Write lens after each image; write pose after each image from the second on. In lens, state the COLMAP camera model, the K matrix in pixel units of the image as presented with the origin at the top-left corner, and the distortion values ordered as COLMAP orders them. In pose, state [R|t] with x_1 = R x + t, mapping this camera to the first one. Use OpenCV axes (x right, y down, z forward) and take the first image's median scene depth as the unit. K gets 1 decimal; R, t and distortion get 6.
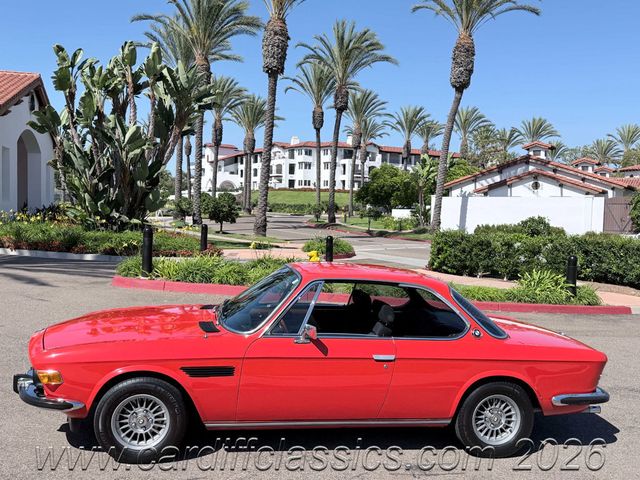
lens RADIAL K [[621.8, 0, 317.4], [0, 621.8, 241.5], [0, 0, 1]] dist [0.187593, -0.406259]
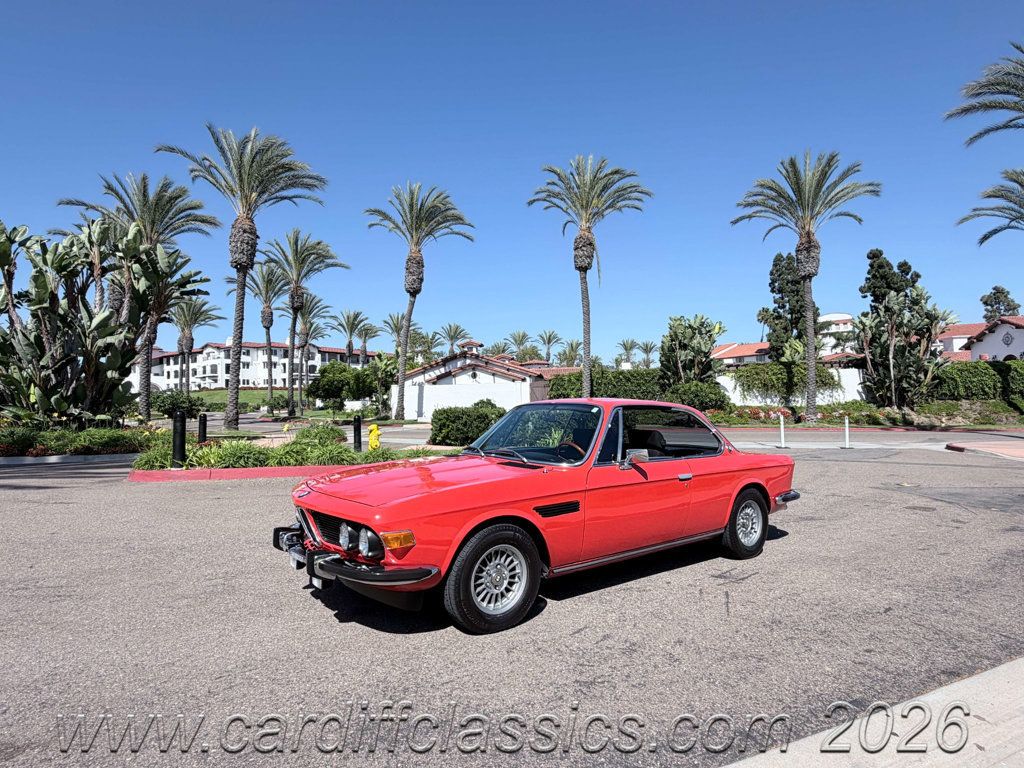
lens RADIAL K [[543.7, 0, 512.2], [0, 543.7, 381.0], [0, 0, 1]] dist [0.004772, 0.000263]
pose [[0.895591, -0.029126, 0.443924, -0.063869], [0.070276, 0.994588, -0.076522, 0.009083], [-0.439293, 0.099729, 0.892791, 0.036413]]
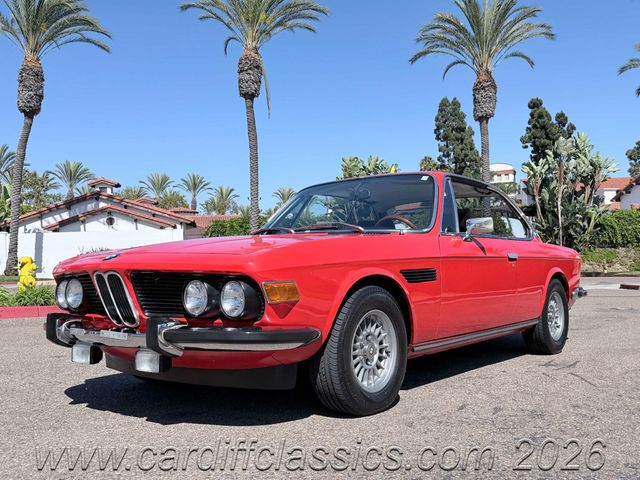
lens RADIAL K [[626.0, 0, 320.0], [0, 626.0, 240.0], [0, 0, 1]] dist [0.172136, -0.381125]
pose [[0.742806, -0.030910, 0.668793, -0.086511], [0.086497, 0.994992, -0.050083, 0.021633], [-0.663896, 0.095051, 0.741760, 0.057718]]
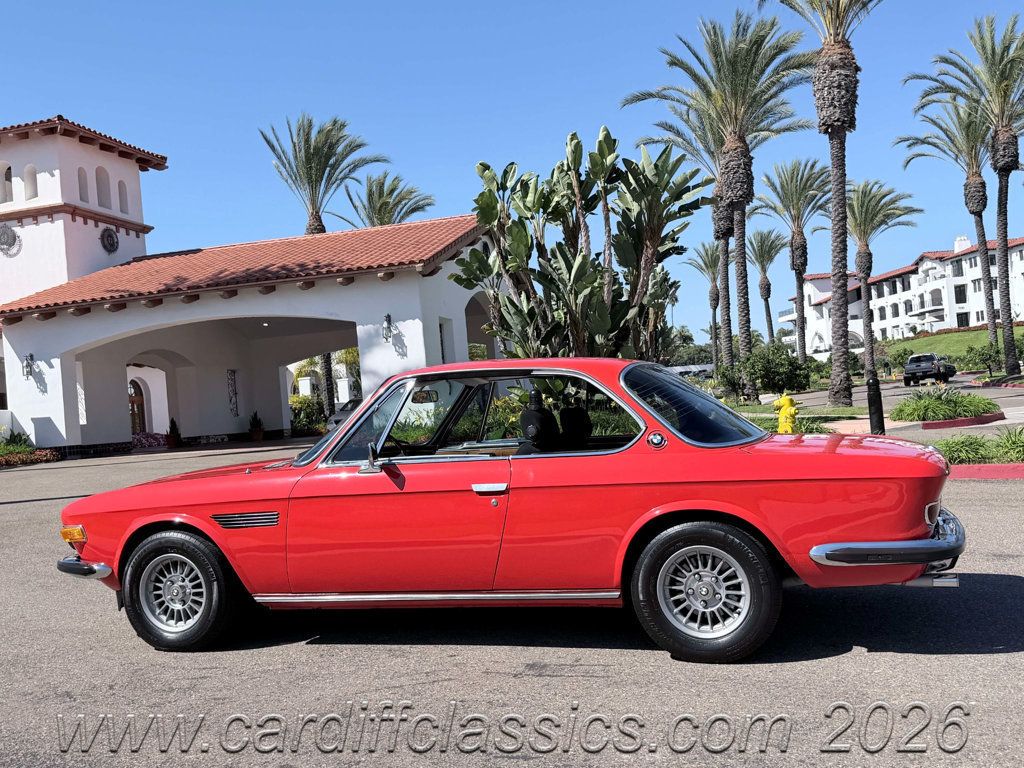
lens RADIAL K [[994.2, 0, 515.7], [0, 994.2, 389.8], [0, 0, 1]] dist [0.191482, -0.412465]
pose [[0.877843, -0.111141, -0.465875, 0.069971], [0.084524, 0.993386, -0.077719, 0.019764], [0.471432, 0.028848, 0.881431, 0.017625]]
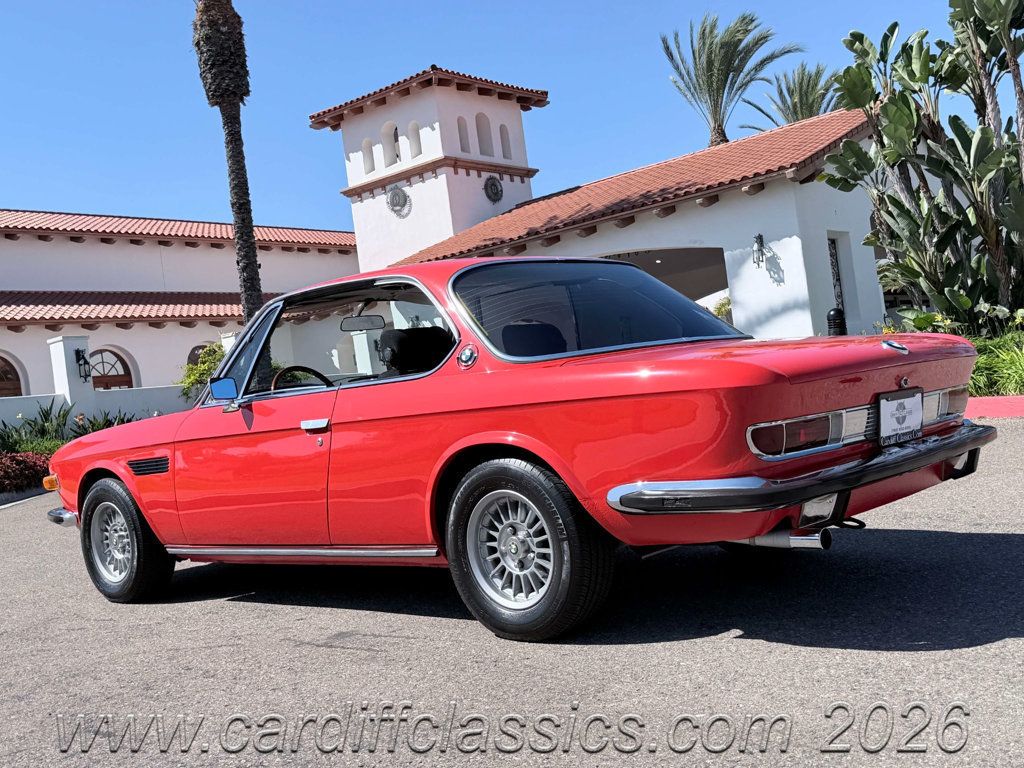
lens RADIAL K [[1120.1, 0, 498.5], [0, 1120.1, 393.3], [0, 0, 1]] dist [0.202457, -0.456891]
pose [[0.580891, -0.117529, -0.805451, 0.110788], [0.105584, 0.992041, -0.068609, 0.028152], [0.807104, -0.045188, 0.588677, 0.068275]]
